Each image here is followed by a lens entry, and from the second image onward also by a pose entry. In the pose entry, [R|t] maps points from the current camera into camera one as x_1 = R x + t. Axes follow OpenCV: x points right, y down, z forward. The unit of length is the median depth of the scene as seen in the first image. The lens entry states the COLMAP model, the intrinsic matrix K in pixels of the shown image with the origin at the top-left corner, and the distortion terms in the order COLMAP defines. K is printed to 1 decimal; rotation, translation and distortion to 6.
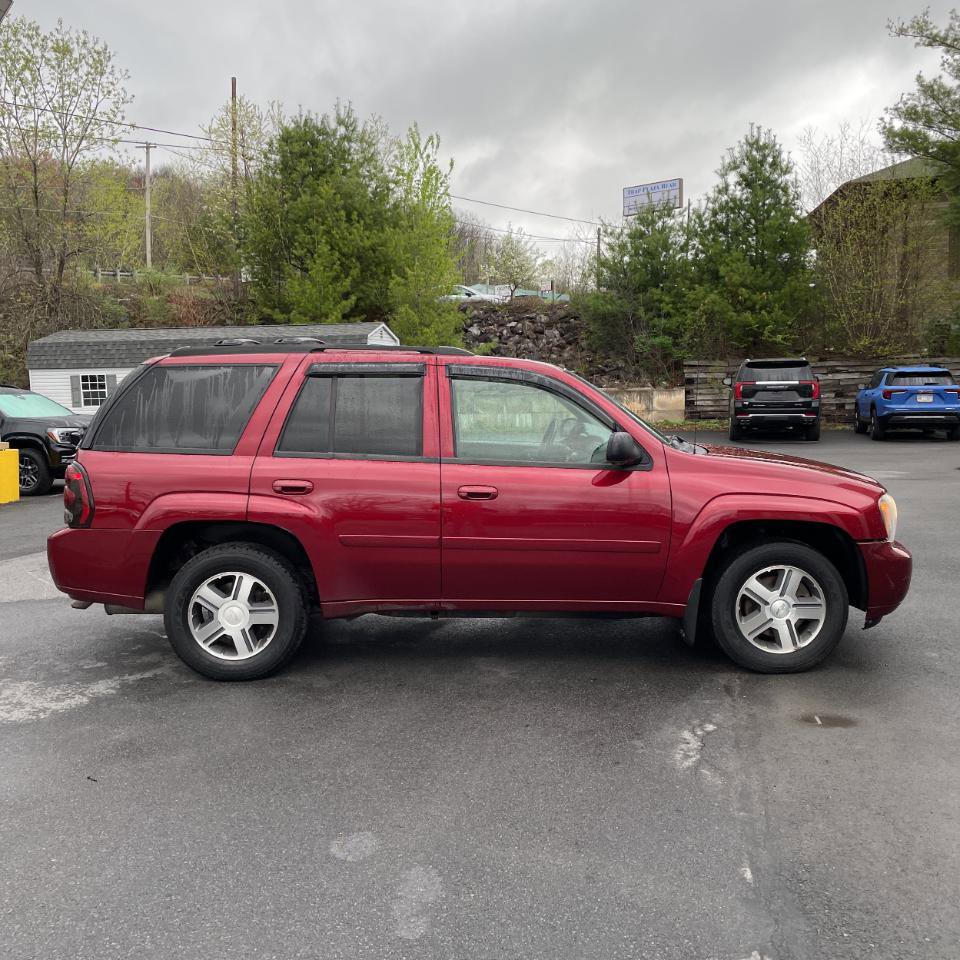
lens RADIAL K [[988.2, 0, 476.1], [0, 988.2, 477.7], [0, 0, 1]] dist [0.012037, 0.000000]
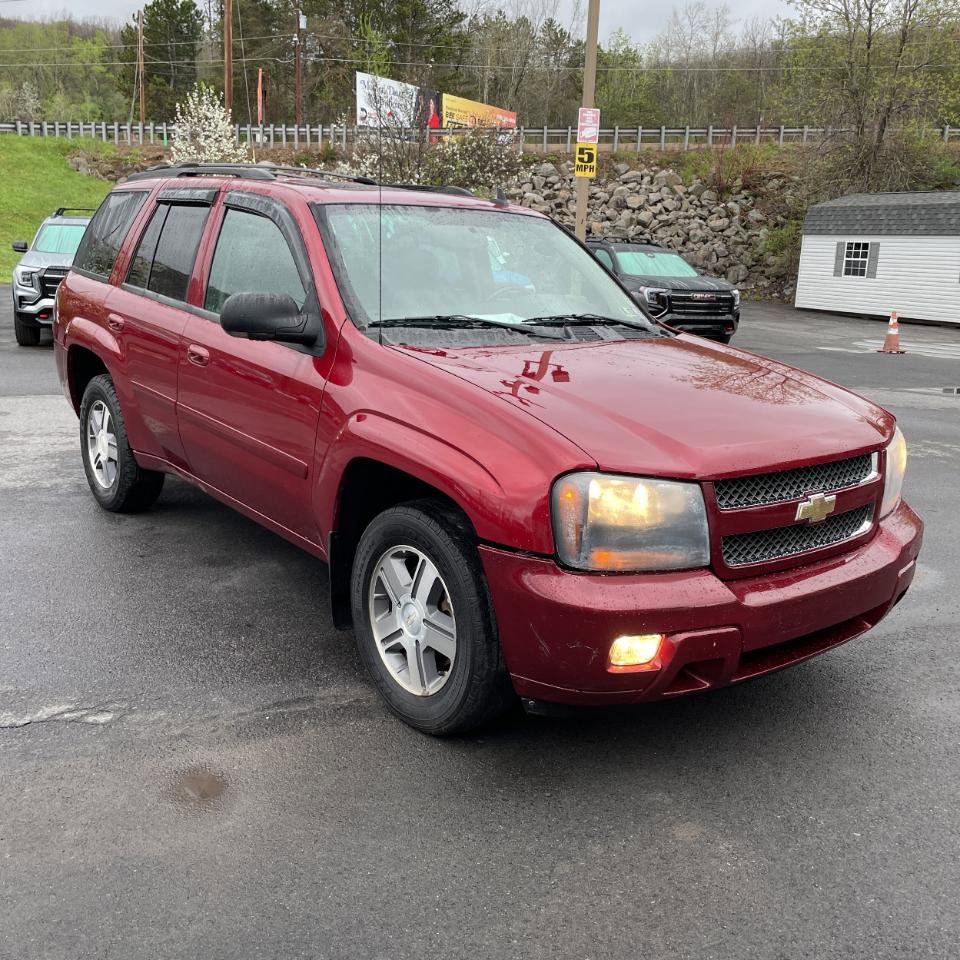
lens RADIAL K [[988.2, 0, 479.3], [0, 988.2, 484.4], [0, 0, 1]] dist [0.012037, 0.000000]
pose [[0.635796, 0.219086, -0.740111, 0.129632], [-0.121025, 0.975307, 0.184742, -0.010103], [0.762310, -0.027886, 0.646611, 0.113122]]
